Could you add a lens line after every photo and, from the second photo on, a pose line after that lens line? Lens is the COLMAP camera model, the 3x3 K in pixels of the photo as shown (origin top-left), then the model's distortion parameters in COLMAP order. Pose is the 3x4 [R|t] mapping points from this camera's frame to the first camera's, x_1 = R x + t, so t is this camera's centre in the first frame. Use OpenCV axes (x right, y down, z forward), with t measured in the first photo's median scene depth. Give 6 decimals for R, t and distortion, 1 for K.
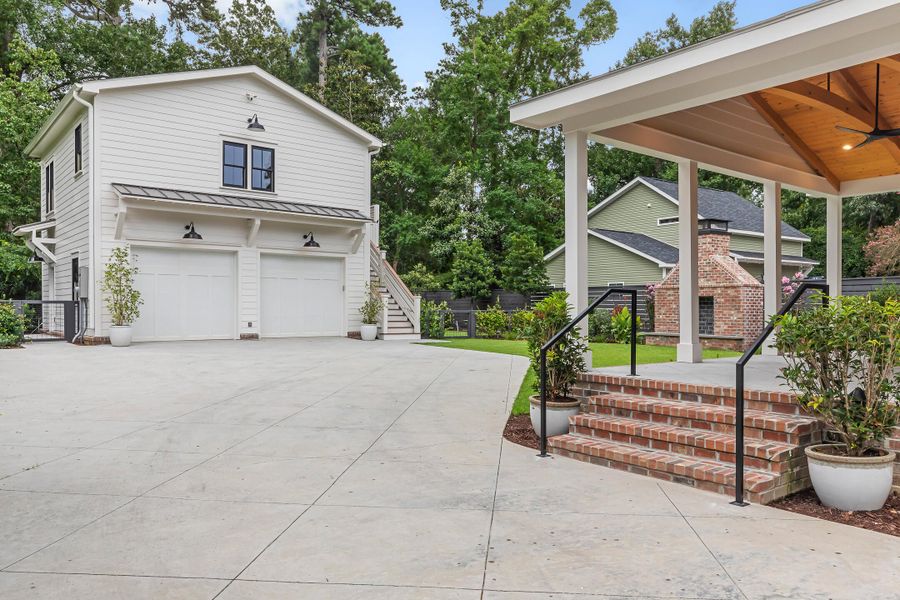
lens RADIAL K [[673.5, 0, 450.9], [0, 673.5, 315.1], [0, 0, 1]] dist [-0.001165, -0.002442]
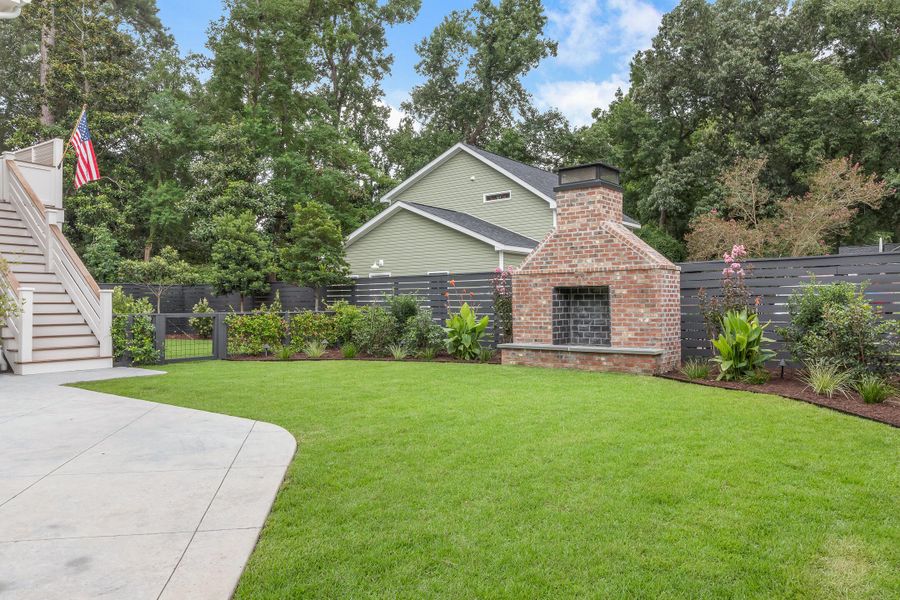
lens RADIAL K [[534.8, 0, 450.0], [0, 534.8, 300.0], [0, 0, 1]] dist [0.004149, 0.001146]
pose [[0.950480, -0.011788, 0.310563, 0.065879], [0.017150, 0.999747, -0.014540, -0.006753], [-0.310313, 0.019146, 0.950442, 0.401006]]
